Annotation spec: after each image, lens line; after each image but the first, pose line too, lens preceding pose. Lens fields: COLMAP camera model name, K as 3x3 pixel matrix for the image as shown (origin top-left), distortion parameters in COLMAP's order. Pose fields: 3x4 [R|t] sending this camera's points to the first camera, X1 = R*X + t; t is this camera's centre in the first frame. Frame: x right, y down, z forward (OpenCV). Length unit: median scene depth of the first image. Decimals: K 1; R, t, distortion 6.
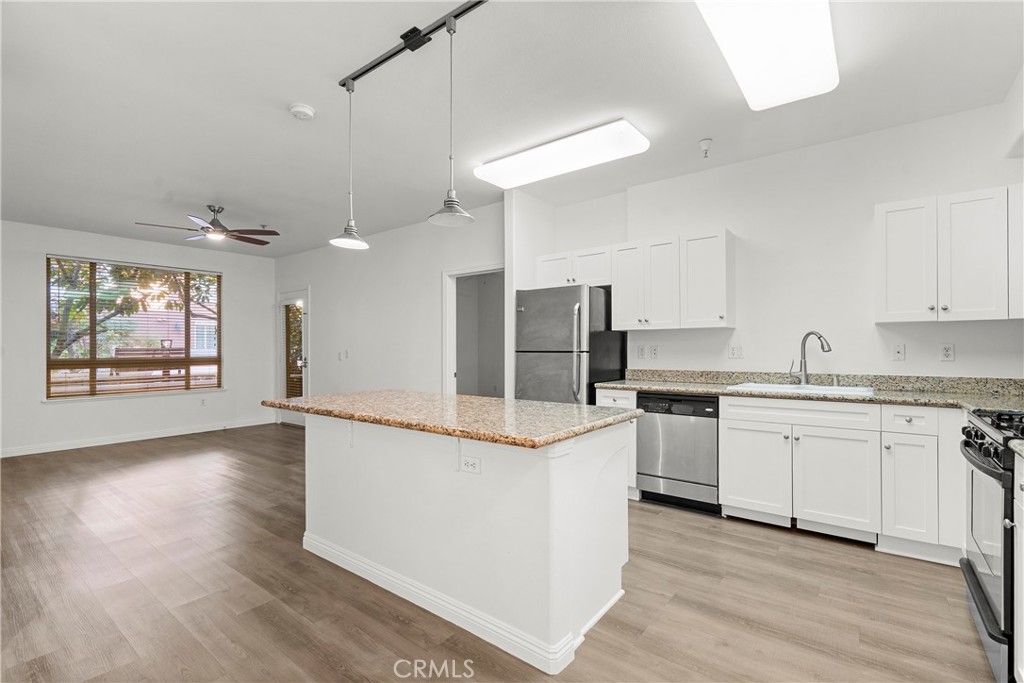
lens RADIAL K [[466.3, 0, 510.8], [0, 466.3, 347.9], [0, 0, 1]] dist [-0.002177, 0.000630]
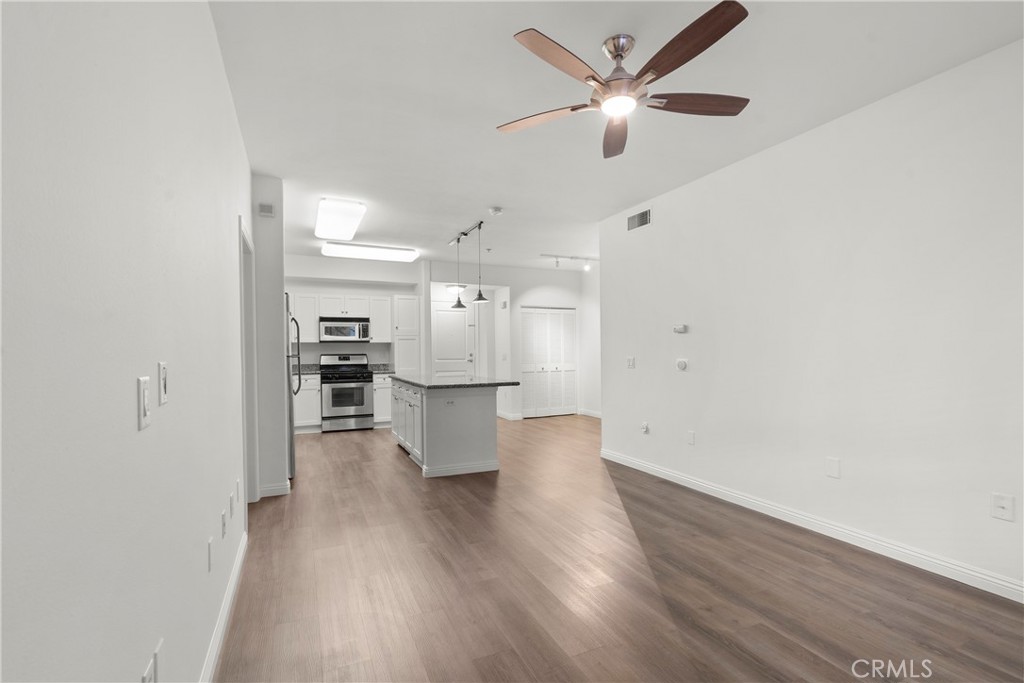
lens RADIAL K [[463.6, 0, 511.0], [0, 463.6, 355.5], [0, 0, 1]] dist [-0.001892, -0.000111]
pose [[-0.886903, 0.005509, 0.461923, -0.956538], [0.011808, 0.999873, 0.010748, 0.000627], [-0.461805, 0.014987, -0.886855, 1.864703]]
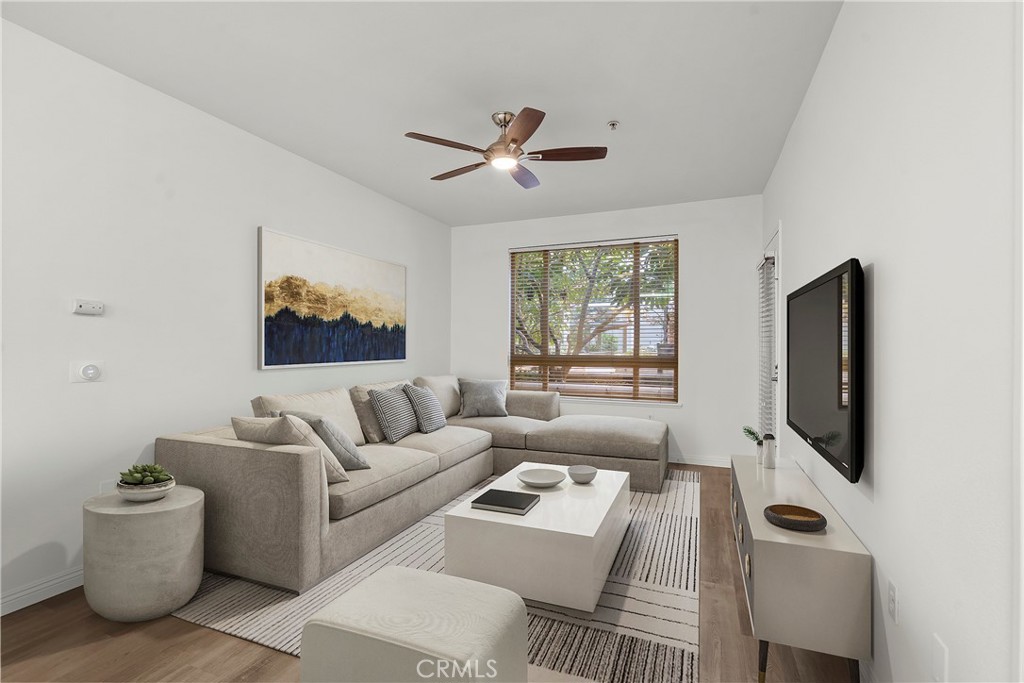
lens RADIAL K [[467.8, 0, 519.0], [0, 467.8, 338.8], [0, 0, 1]] dist [0.002807, 0.000581]
pose [[0.282631, -0.007749, -0.959197, -0.043361], [-0.004093, 0.999949, -0.009284, -0.000844], [0.959220, 0.006550, 0.282585, 1.082140]]
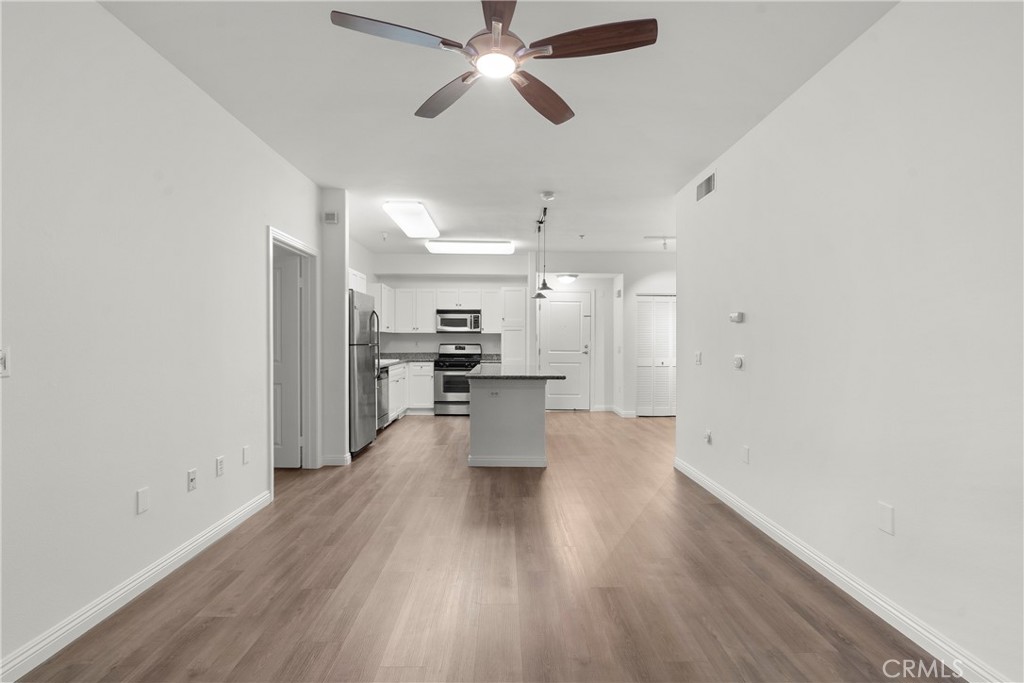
lens RADIAL K [[466.6, 0, 511.7], [0, 466.6, 345.0], [0, 0, 1]] dist [-0.002349, 0.000222]
pose [[-0.629376, -0.004209, 0.777090, -1.225371], [-0.001140, 0.999989, 0.004493, 0.003127], [-0.777100, 0.001942, -0.629374, 1.593348]]
